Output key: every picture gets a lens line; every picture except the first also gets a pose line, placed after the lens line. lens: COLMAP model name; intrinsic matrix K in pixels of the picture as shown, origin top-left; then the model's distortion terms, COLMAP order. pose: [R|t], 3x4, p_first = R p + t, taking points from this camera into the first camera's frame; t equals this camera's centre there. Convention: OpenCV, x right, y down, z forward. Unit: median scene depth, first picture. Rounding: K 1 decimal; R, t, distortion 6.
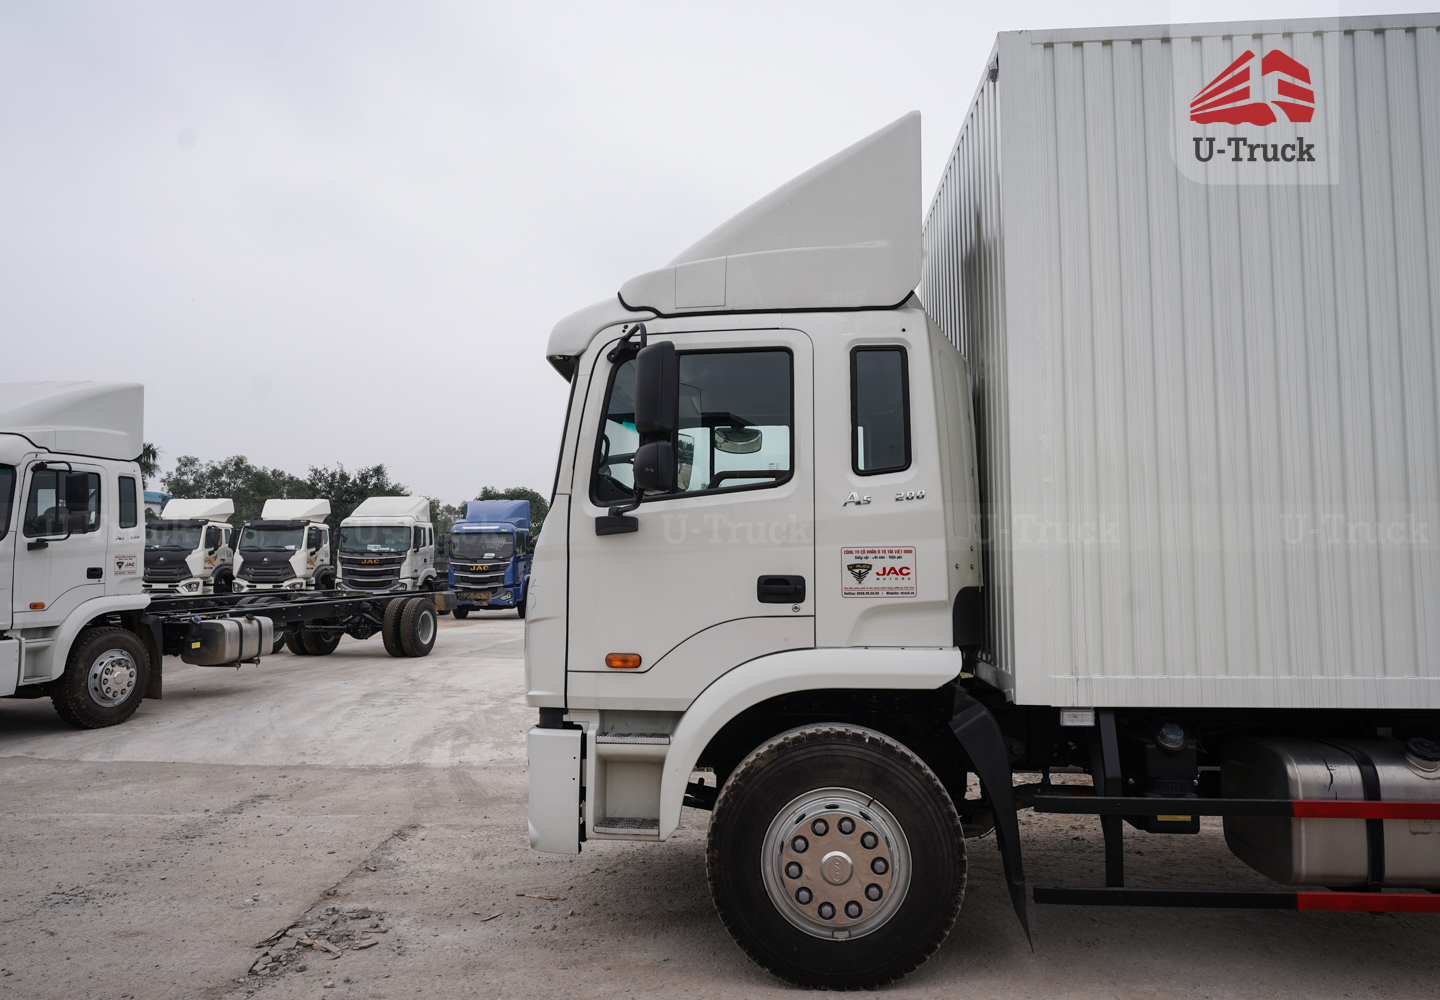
lens RADIAL K [[946.2, 0, 719.8], [0, 946.2, 503.4], [0, 0, 1]] dist [-0.005517, 0.005329]
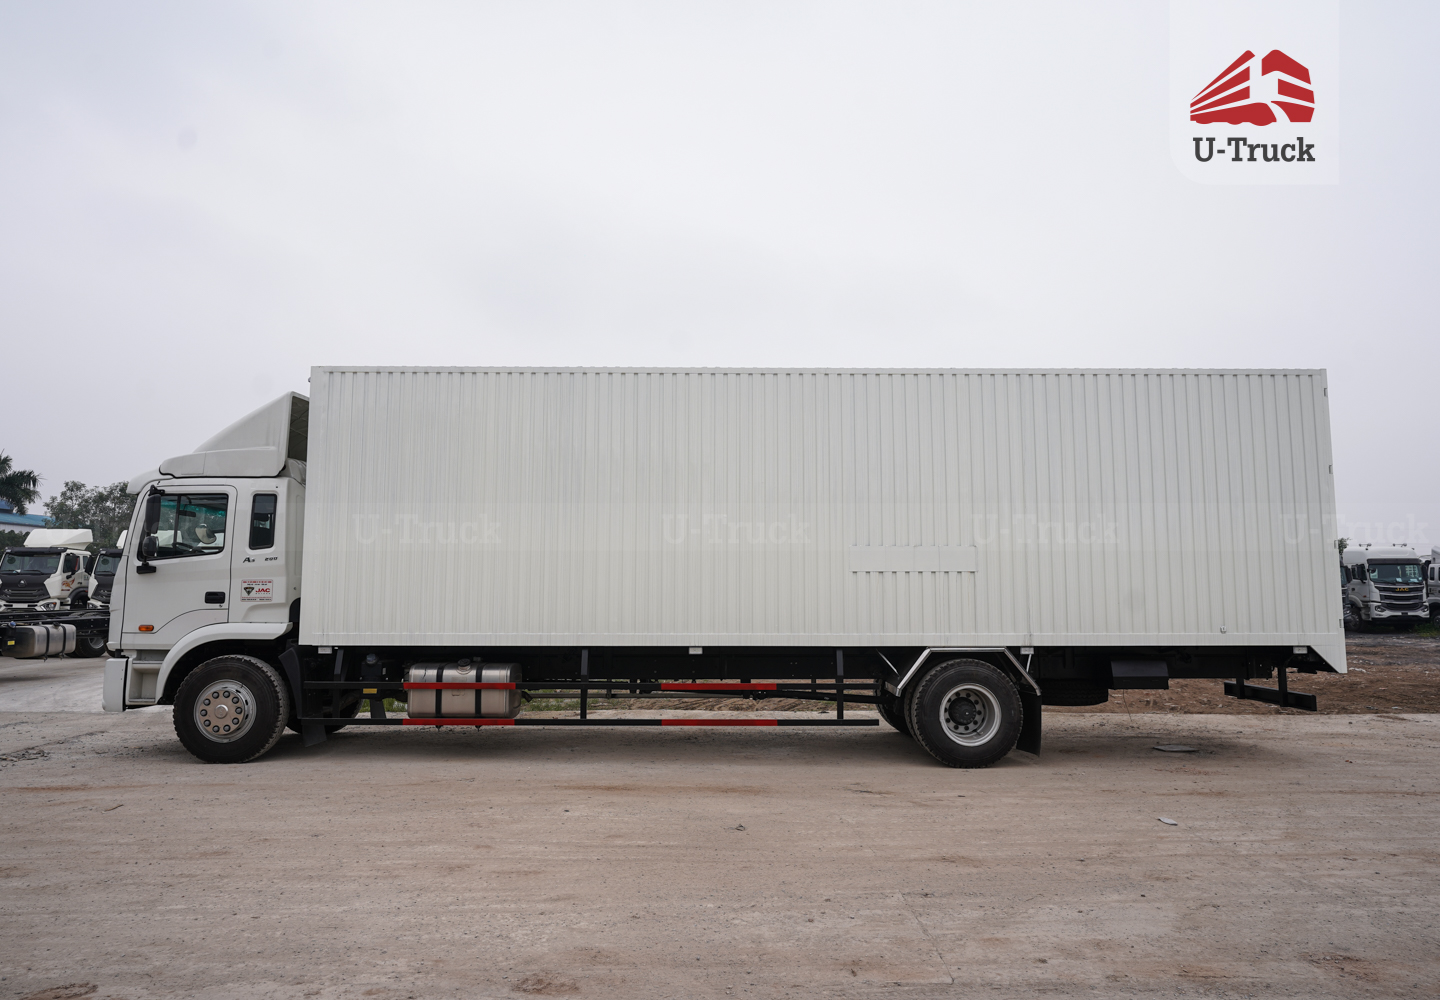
lens RADIAL K [[946.2, 0, 726.1], [0, 946.2, 505.6], [0, 0, 1]] dist [-0.005517, 0.005329]
pose [[0.996657, 0.014341, 0.080431, 1.144474], [-0.012217, 0.999565, -0.026848, -0.090686], [-0.080781, 0.025776, 0.996399, -1.456798]]
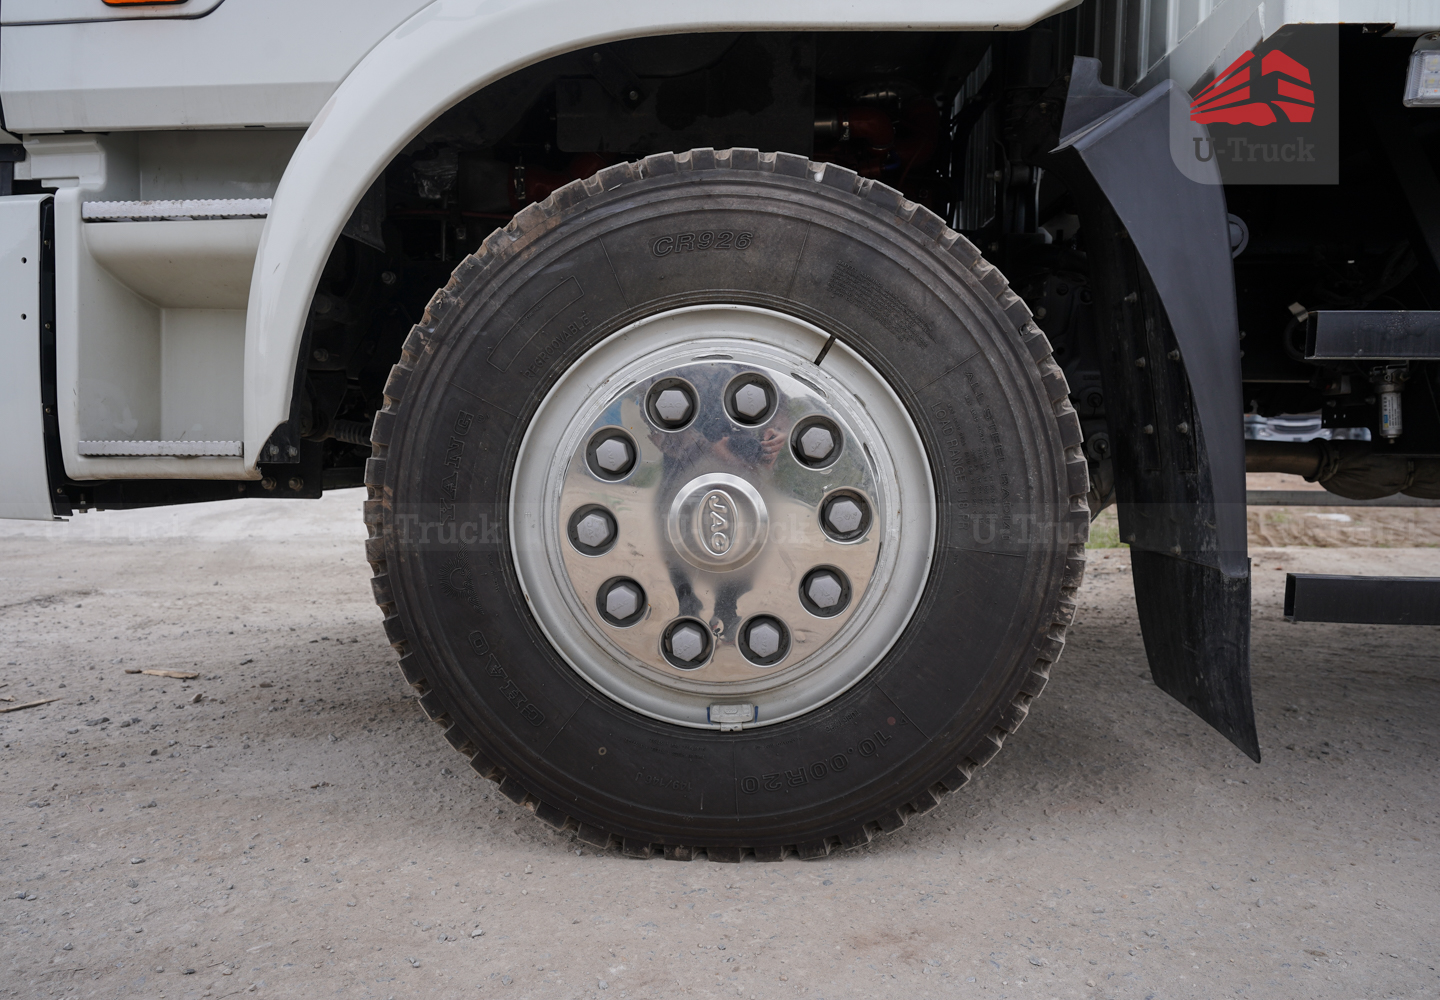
lens RADIAL K [[946.2, 0, 718.9], [0, 946.2, 506.2], [0, 0, 1]] dist [-0.005517, 0.005329]
pose [[0.999377, 0.010170, 0.033805, 0.105299], [-0.014821, 0.989996, 0.140316, 0.312090], [-0.032040, -0.140729, 0.989530, 0.624453]]
